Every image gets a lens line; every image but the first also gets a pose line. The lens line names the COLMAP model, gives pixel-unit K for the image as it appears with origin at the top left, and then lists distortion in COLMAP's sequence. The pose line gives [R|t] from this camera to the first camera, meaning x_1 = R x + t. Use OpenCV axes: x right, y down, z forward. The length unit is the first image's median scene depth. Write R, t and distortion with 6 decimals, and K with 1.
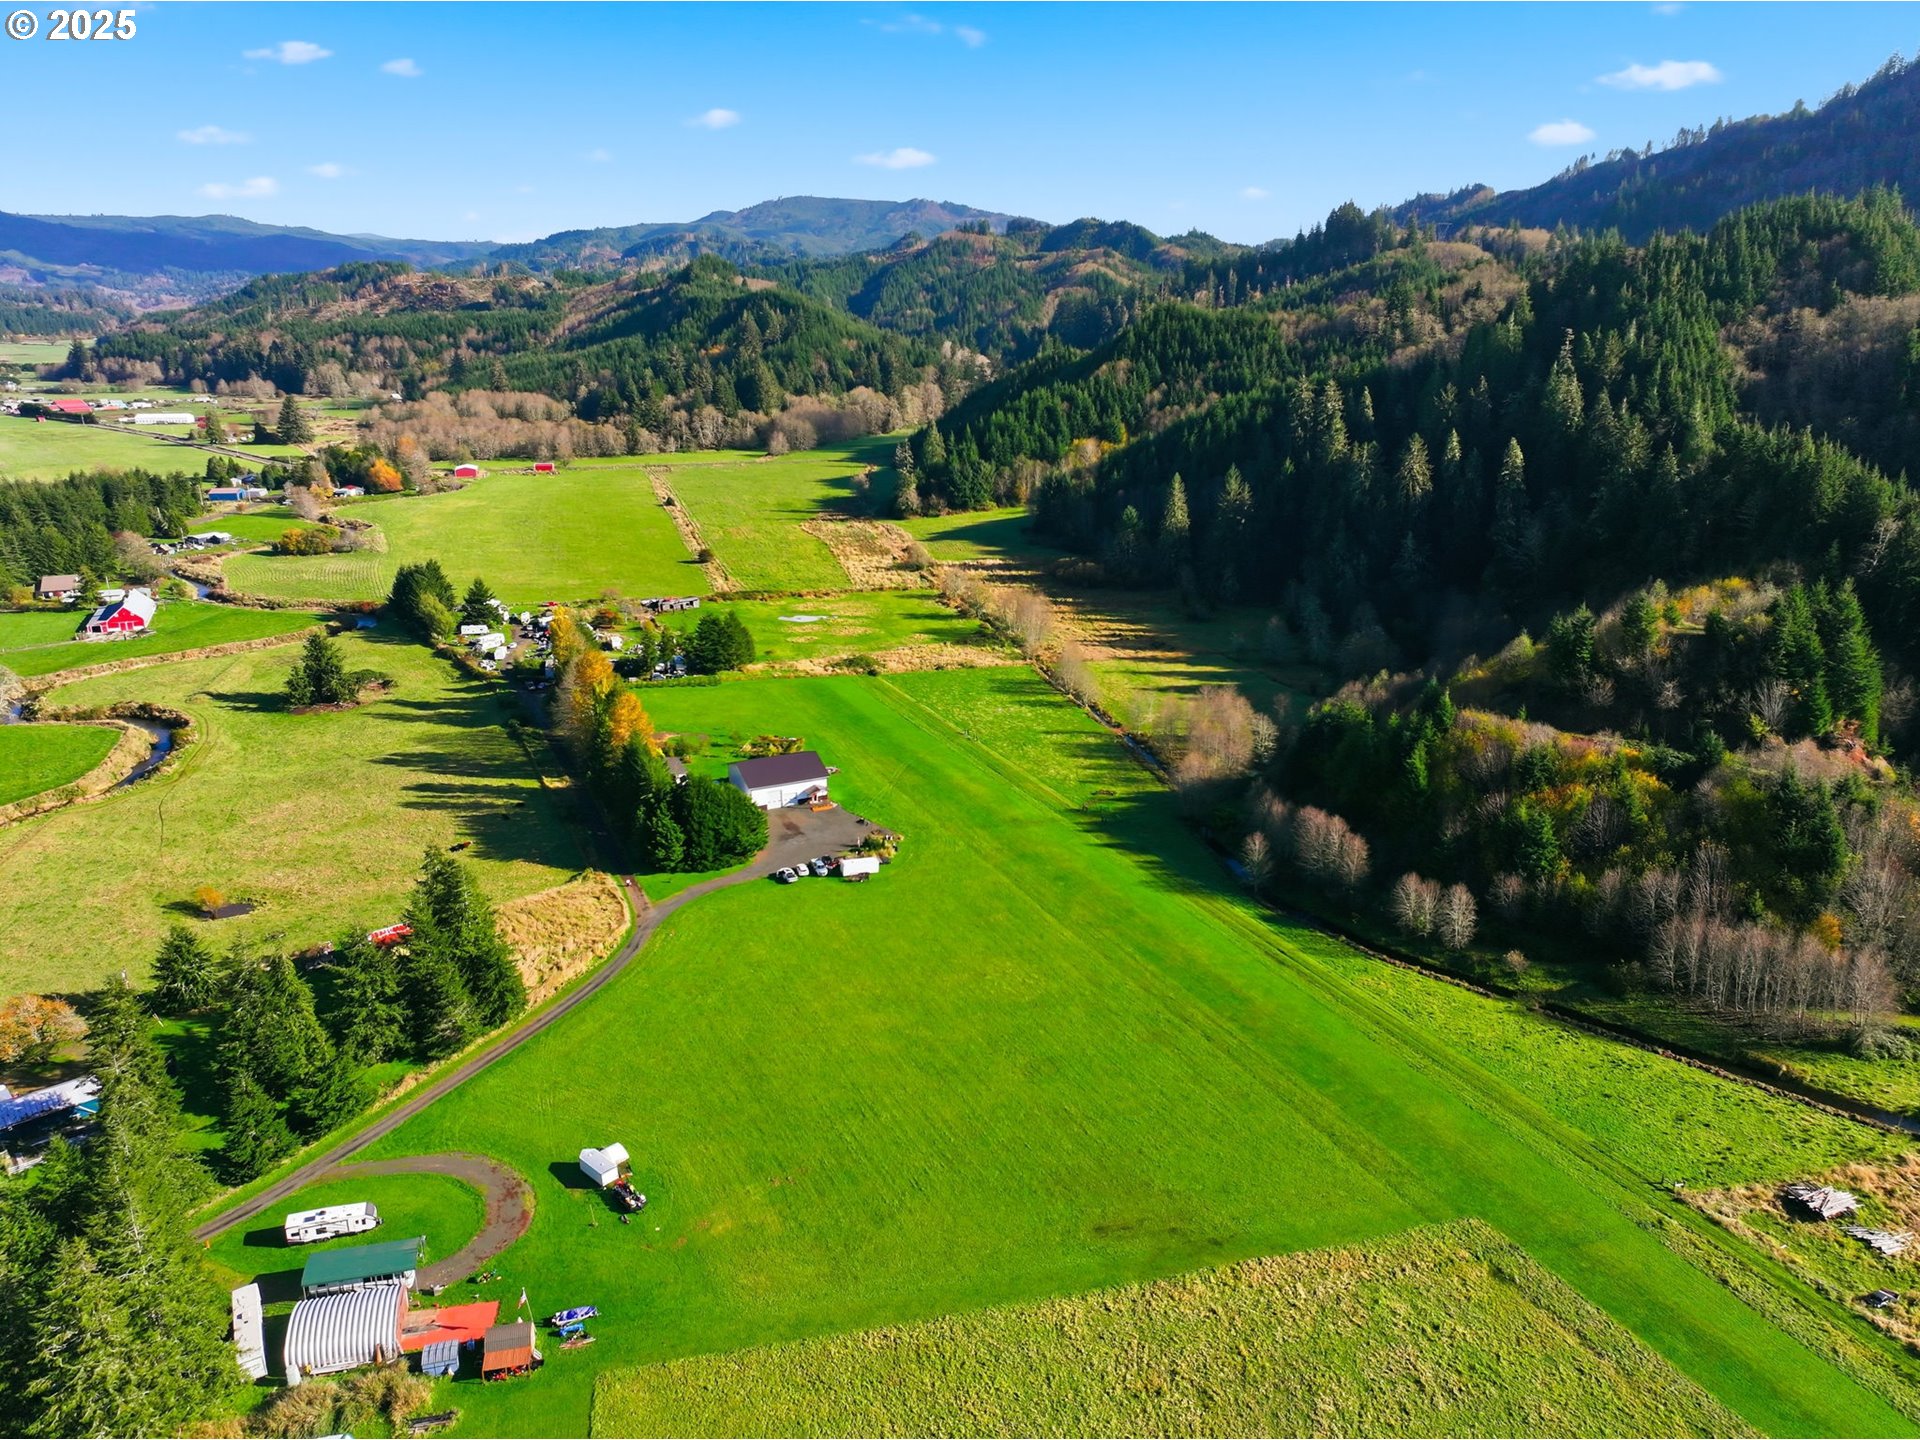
lens RADIAL K [[1334.3, 0, 976.0], [0, 1334.3, 726.6], [0, 0, 1]] dist [-0.002303, 0.013731]
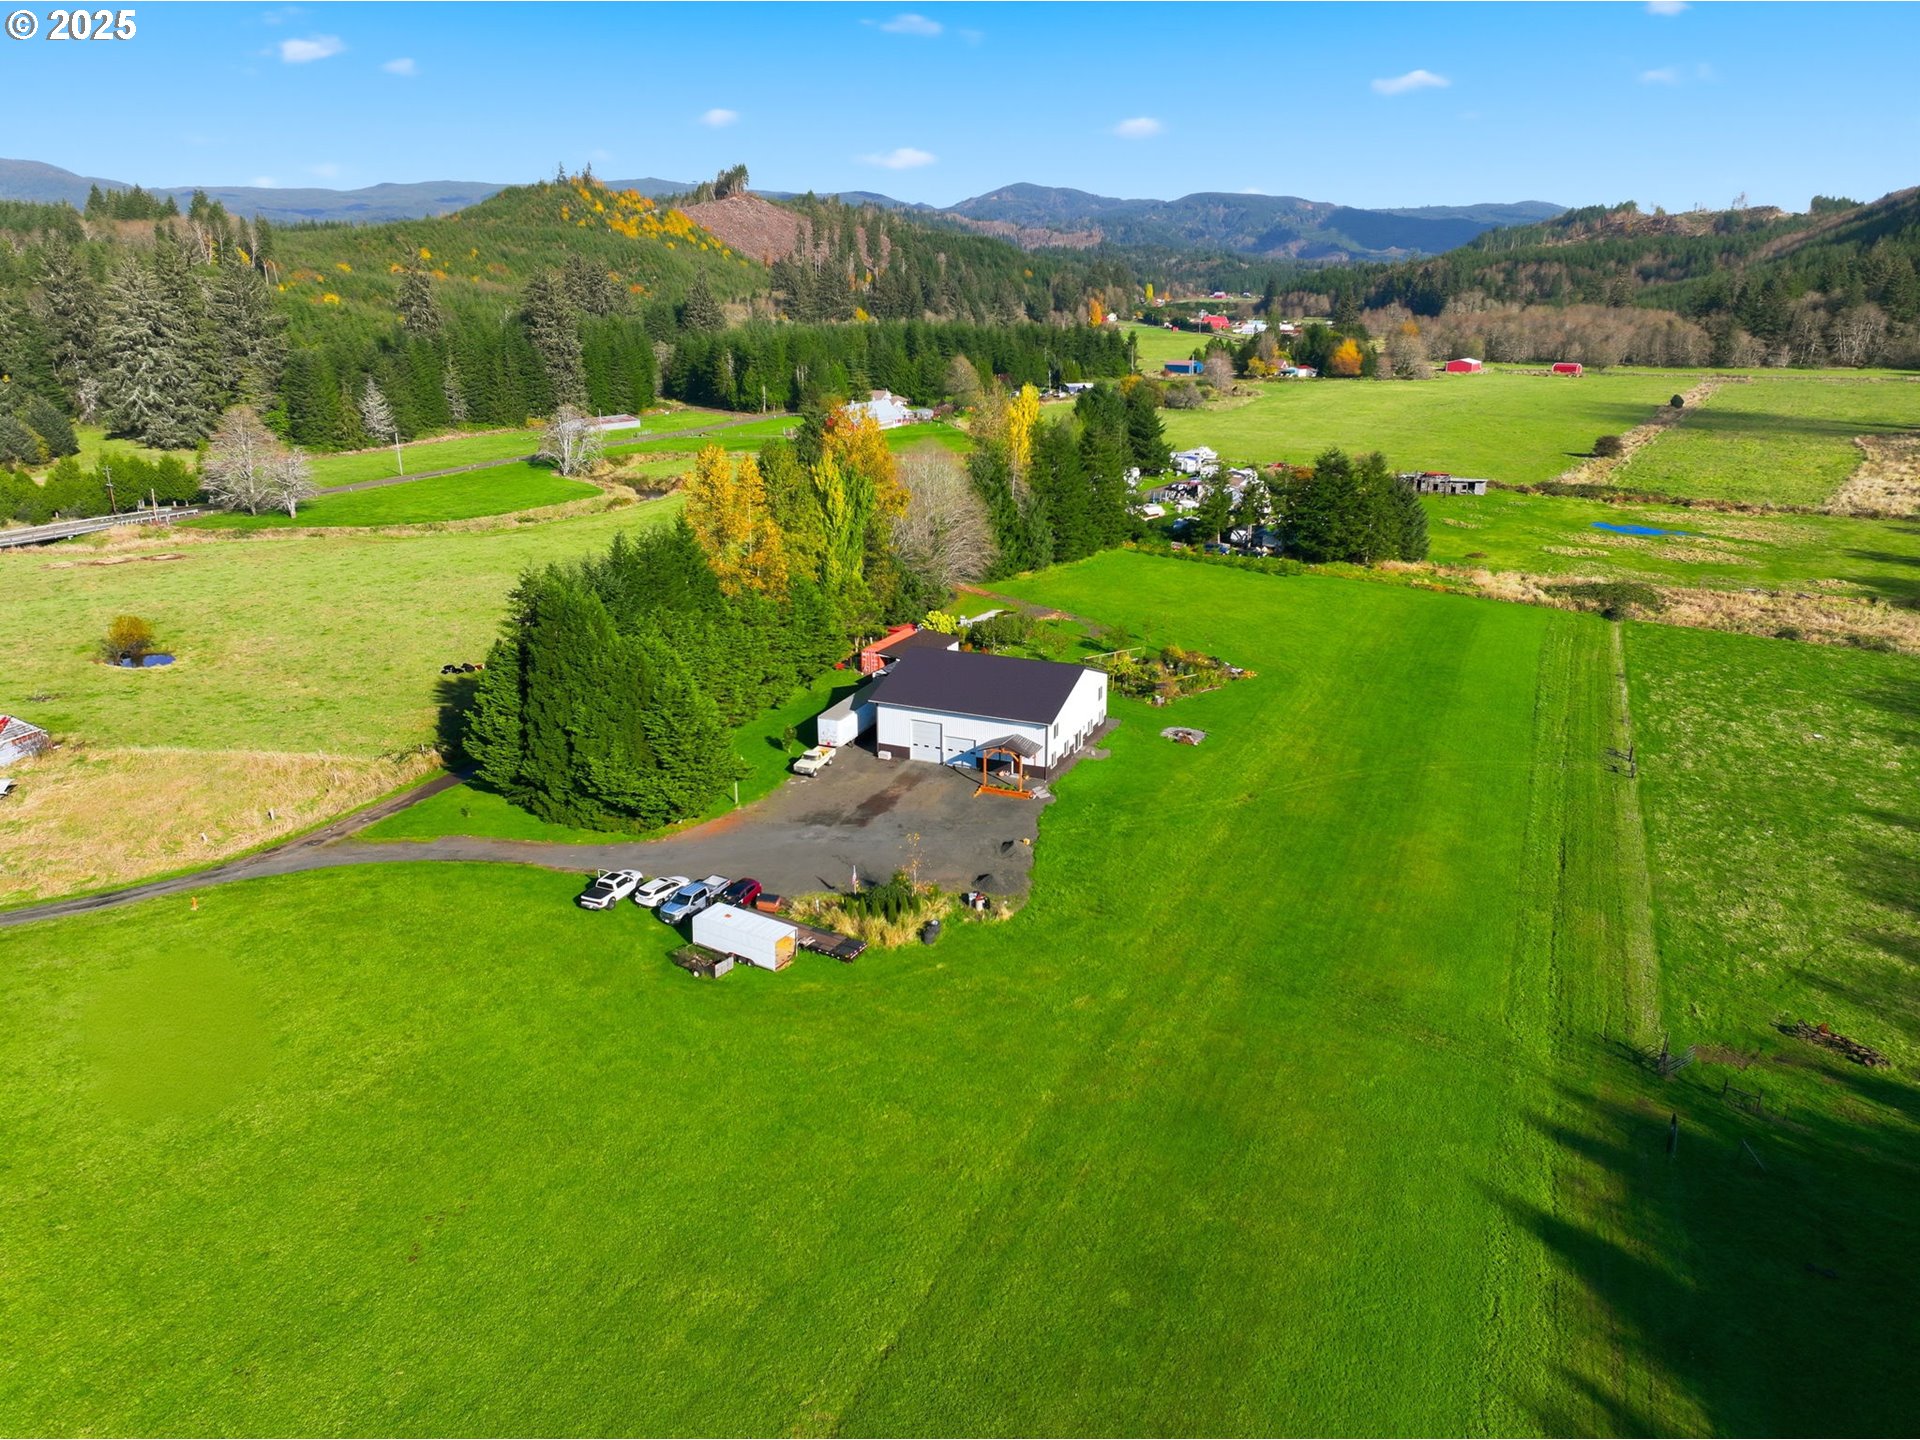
lens RADIAL K [[1334.3, 0, 961.4], [0, 1334.3, 722.5], [0, 0, 1]] dist [-0.002303, 0.013731]
pose [[0.635905, 0.235428, -0.734982, 0.077379], [-0.234609, 0.966236, 0.106520, 0.000063], [0.735244, 0.104696, 0.669668, 0.320119]]
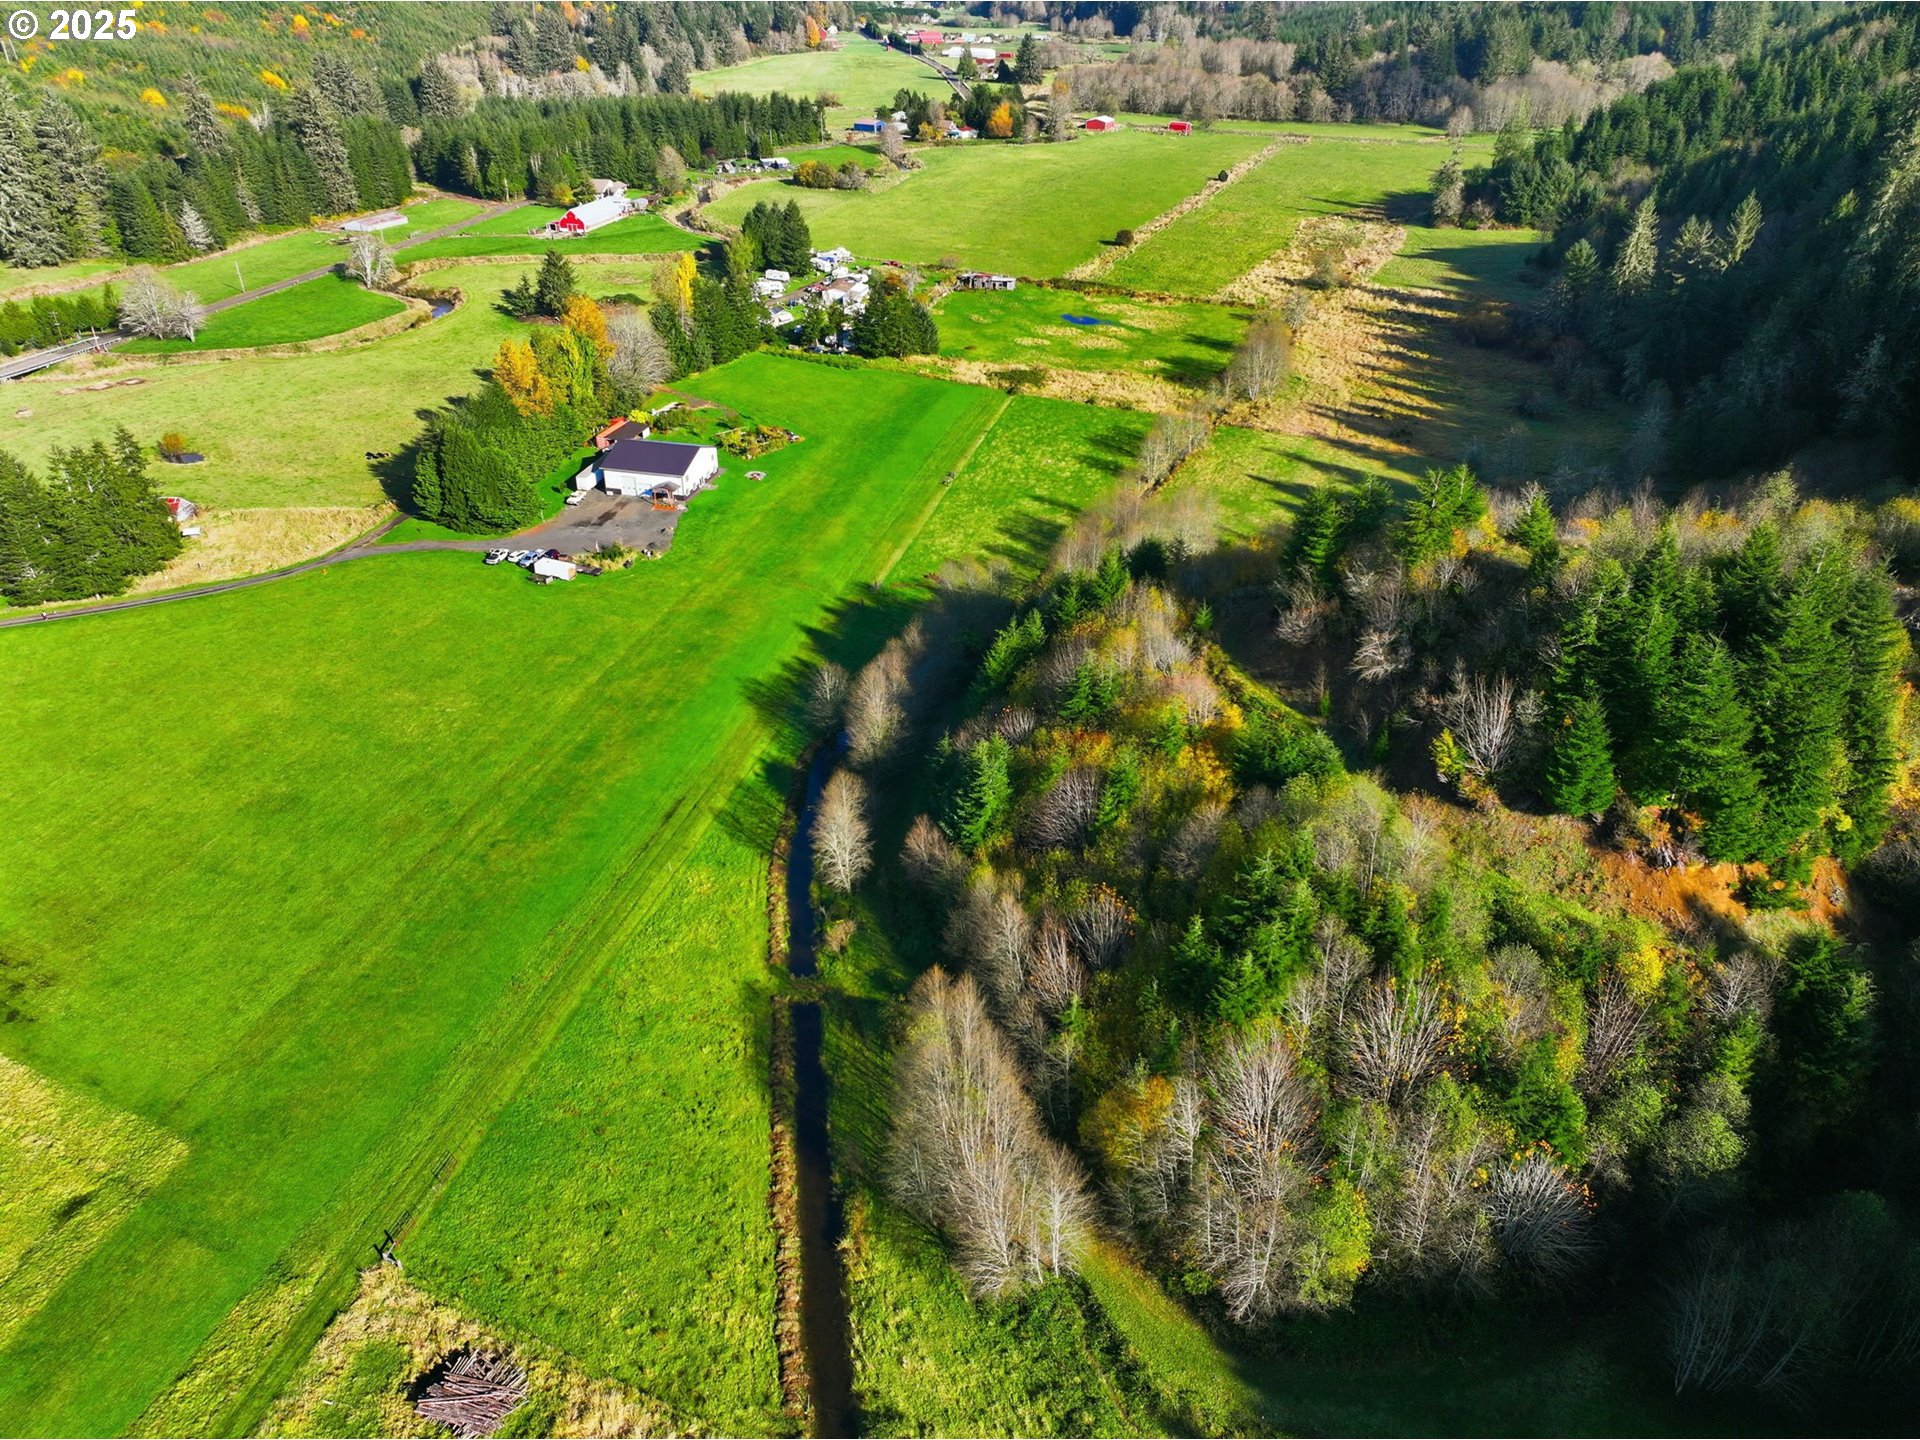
lens RADIAL K [[1334.3, 0, 960.9], [0, 1334.3, 724.1], [0, 0, 1]] dist [-0.002303, 0.013731]
pose [[0.756028, 0.335836, -0.561816, 0.273840], [-0.205077, 0.936656, 0.283934, -0.046213], [0.621583, -0.099446, 0.777010, 0.176705]]
